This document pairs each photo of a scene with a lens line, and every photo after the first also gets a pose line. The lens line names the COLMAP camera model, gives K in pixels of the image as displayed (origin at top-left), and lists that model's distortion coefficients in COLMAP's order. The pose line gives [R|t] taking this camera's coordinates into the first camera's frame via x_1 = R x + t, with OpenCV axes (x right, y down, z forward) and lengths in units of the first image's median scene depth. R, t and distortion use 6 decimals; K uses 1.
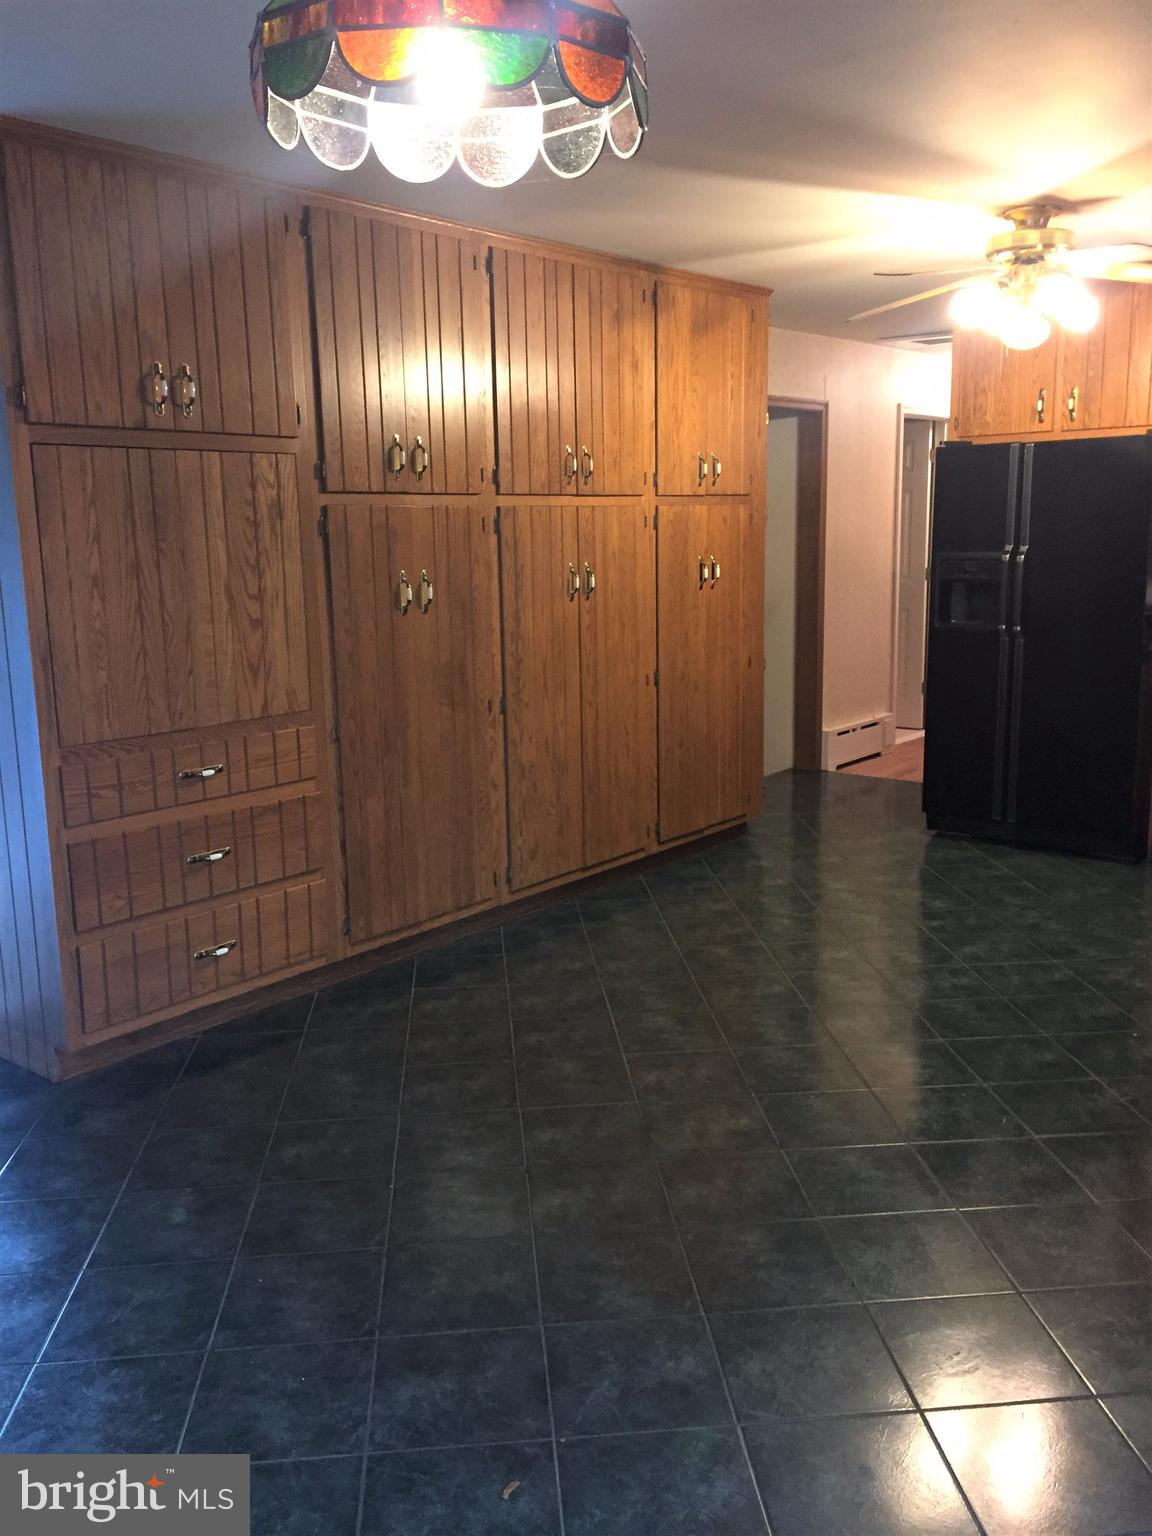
lens RADIAL K [[1304.0, 0, 576.0], [0, 1304.0, 768.0], [0, 0, 1]] dist [0.026693, -0.009452]
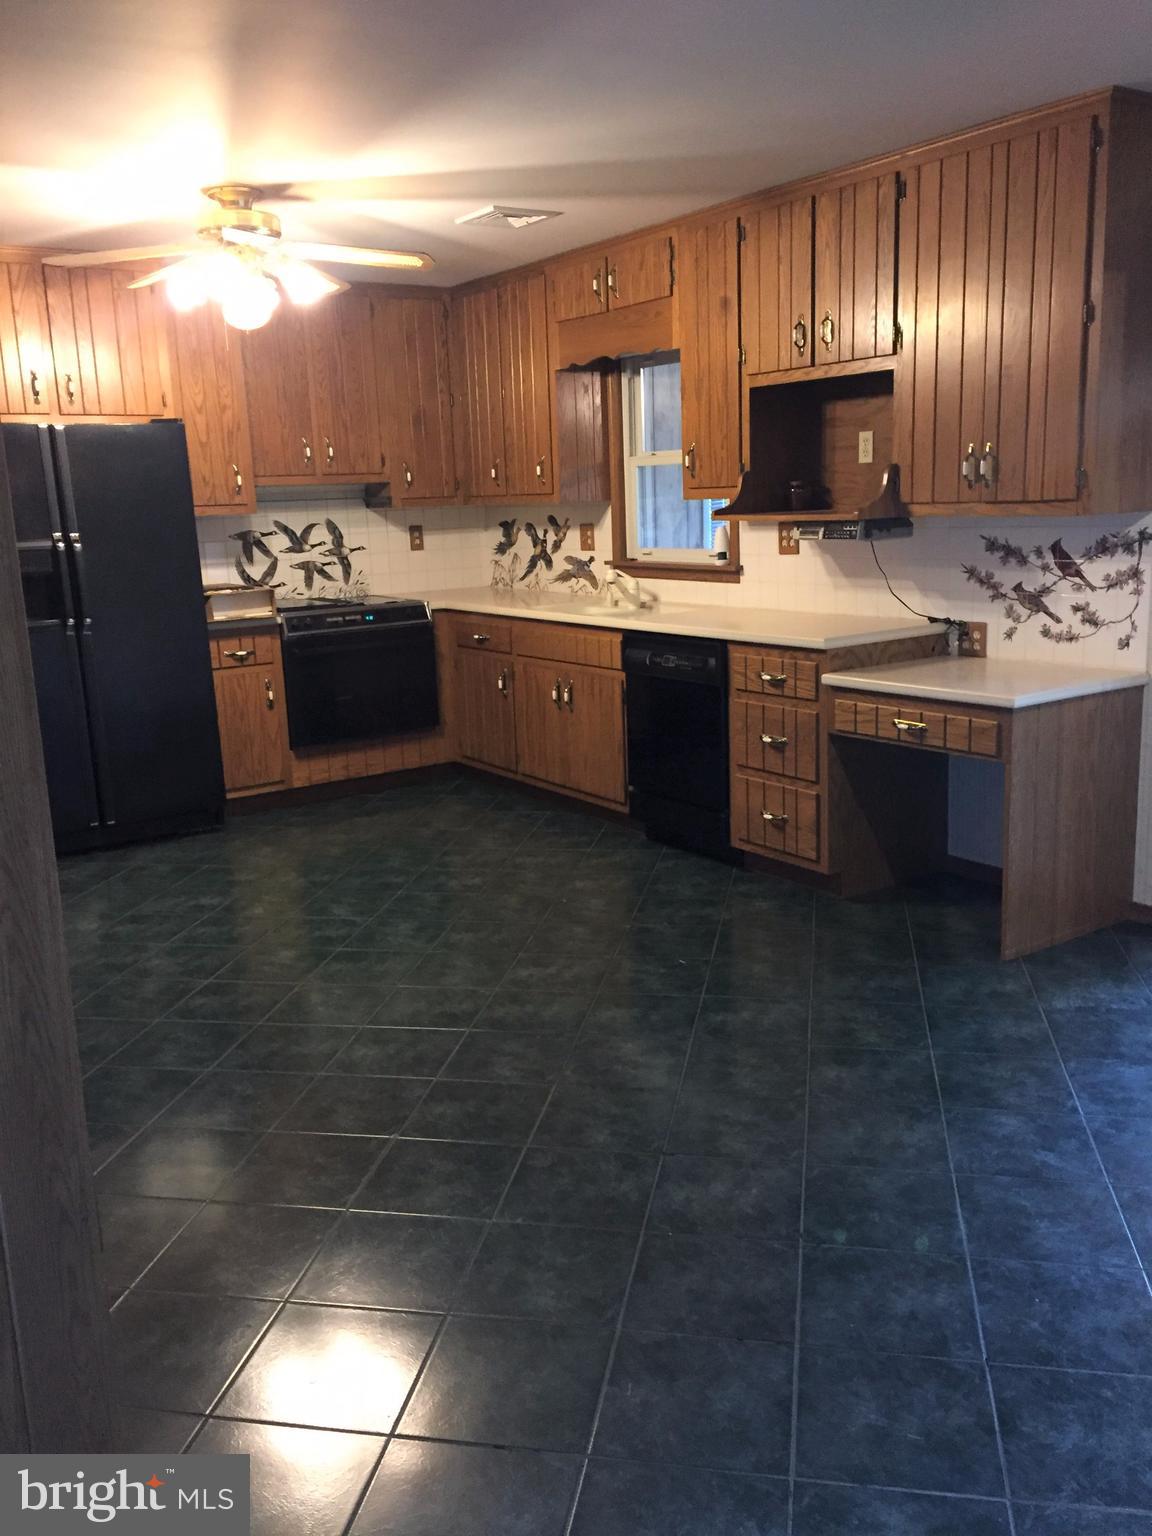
lens RADIAL K [[1304.0, 0, 576.0], [0, 1304.0, 768.0], [0, 0, 1]] dist [0.026693, -0.009452]
pose [[0.268519, -0.187006, 0.944948, -0.620212], [0.207232, 0.969220, 0.132922, -0.071520], [-0.940719, 0.160131, 0.299008, 0.508973]]
